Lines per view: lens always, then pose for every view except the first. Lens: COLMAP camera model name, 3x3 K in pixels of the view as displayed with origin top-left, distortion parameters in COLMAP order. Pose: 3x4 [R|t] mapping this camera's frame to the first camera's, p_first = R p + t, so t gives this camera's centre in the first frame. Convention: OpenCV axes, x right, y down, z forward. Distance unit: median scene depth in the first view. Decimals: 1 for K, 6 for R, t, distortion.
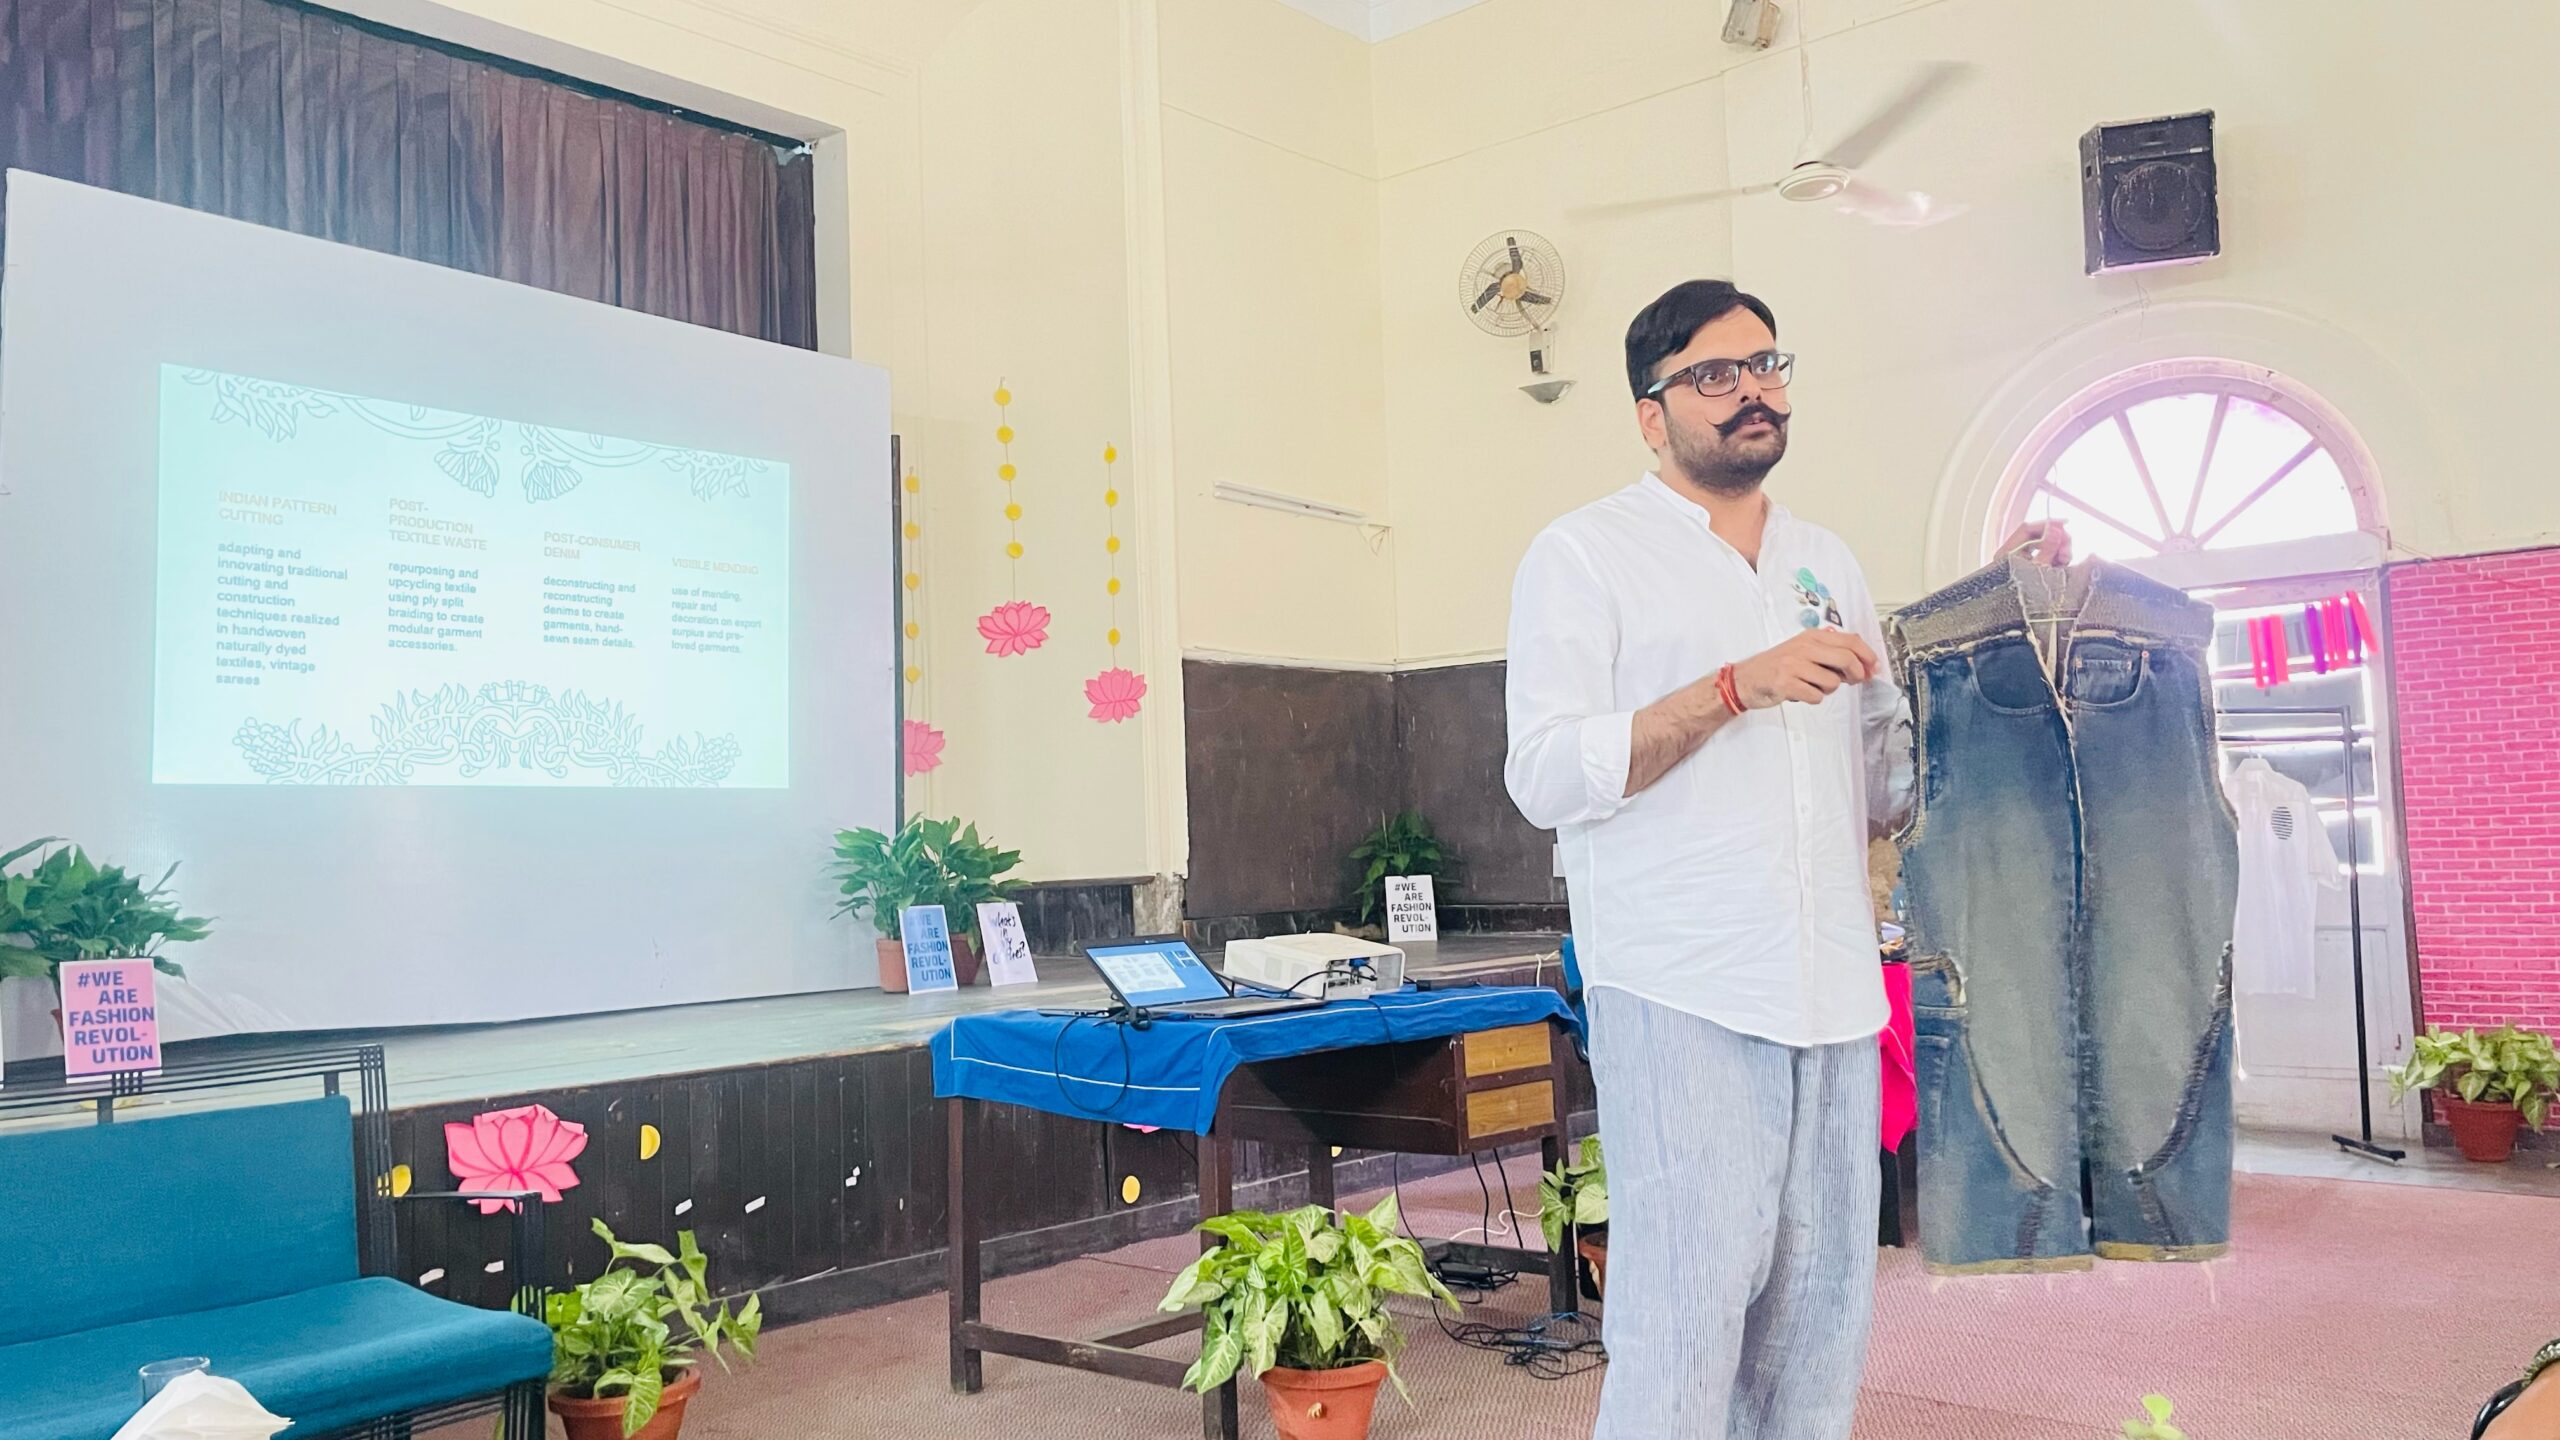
lens RADIAL K [[1919.9, 0, 1299.0], [0, 1919.9, 710.8], [0, 0, 1]] dist [0.050610, -0.054707]
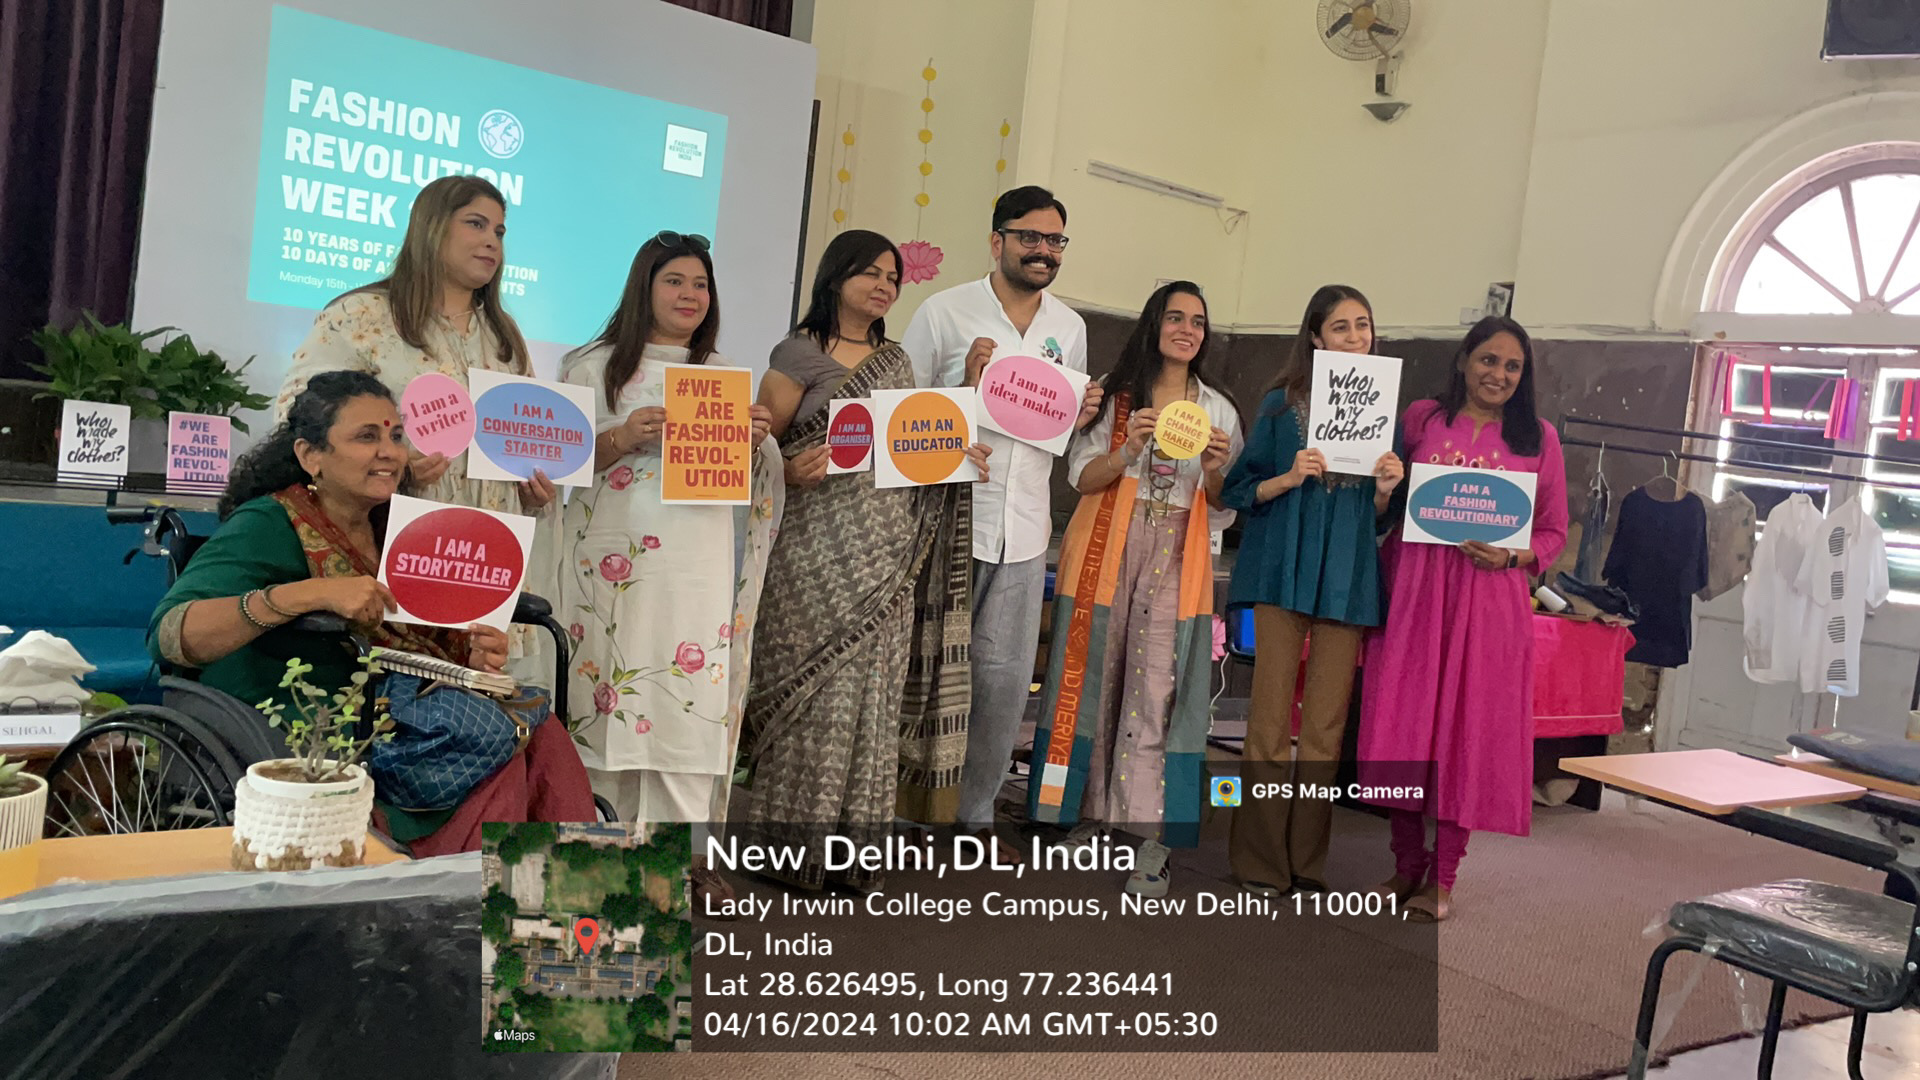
lens RADIAL K [[1651.0, 0, 970.3], [0, 1651.0, 536.0], [0, 0, 1]] dist [0.057448, -0.074009]
pose [[0.968445, 0.150407, -0.198726, 0.161613], [-0.125634, 0.983264, 0.131940, -0.016201], [0.215244, -0.102810, 0.971133, -0.089505]]
